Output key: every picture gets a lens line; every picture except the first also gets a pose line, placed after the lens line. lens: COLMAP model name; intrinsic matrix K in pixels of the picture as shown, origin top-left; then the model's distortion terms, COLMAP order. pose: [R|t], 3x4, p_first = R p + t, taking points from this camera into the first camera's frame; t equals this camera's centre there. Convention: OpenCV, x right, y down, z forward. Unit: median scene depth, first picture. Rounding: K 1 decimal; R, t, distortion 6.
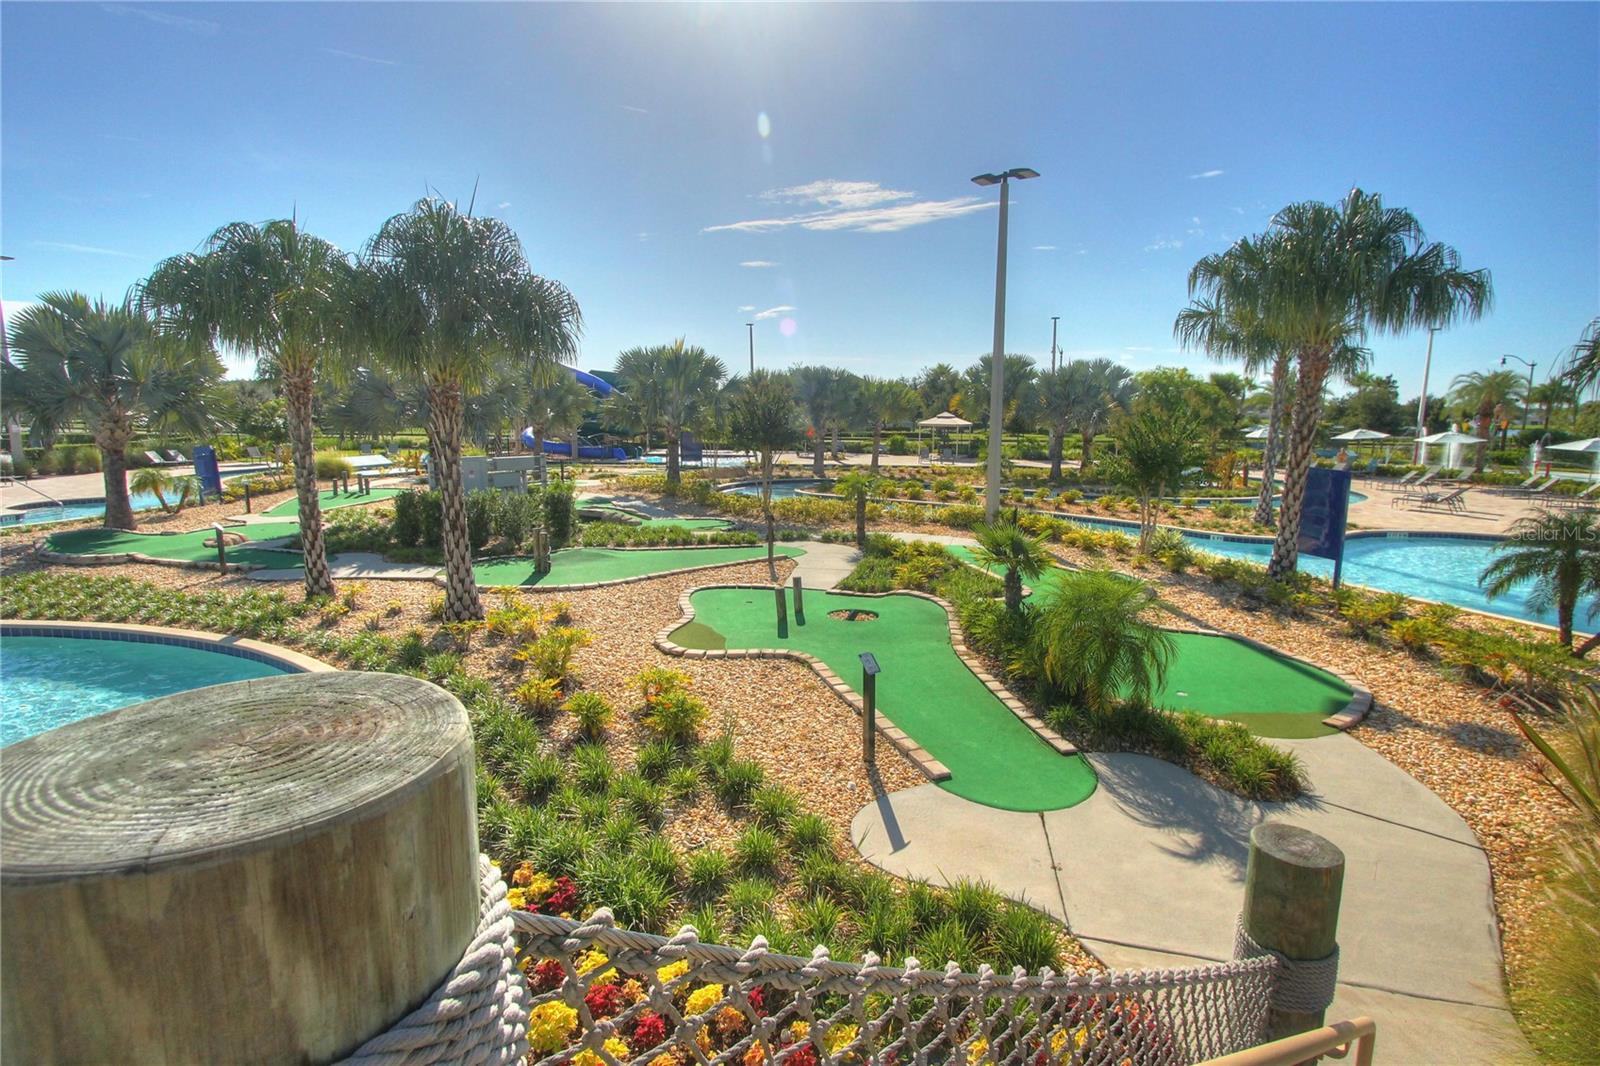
lens RADIAL K [[744.3, 0, 798.3], [0, 744.3, 530.4], [0, 0, 1]] dist [-0.011404, -0.001122]
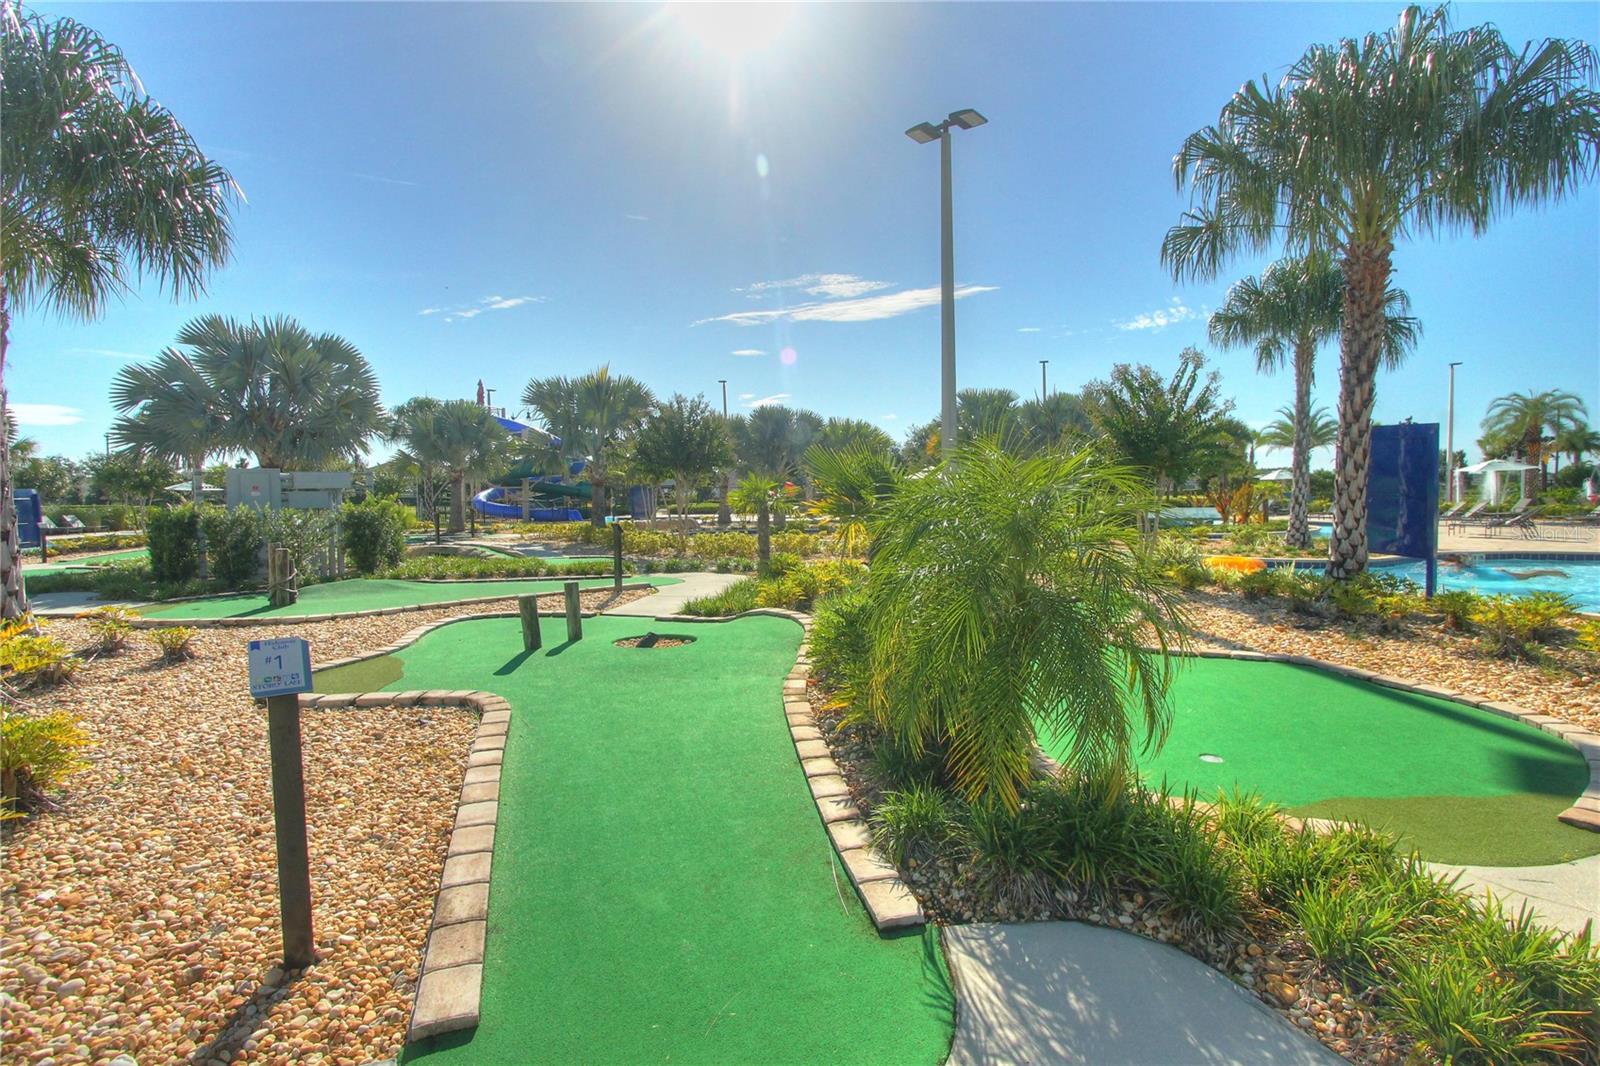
lens RADIAL K [[744.3, 0, 804.1], [0, 744.3, 533.8], [0, 0, 1]] dist [-0.011404, -0.001122]
pose [[0.999775, -0.019942, -0.007258, 0.189082], [0.019049, 0.994053, -0.107217, 0.088400], [0.009353, 0.107054, 0.994209, 0.367197]]
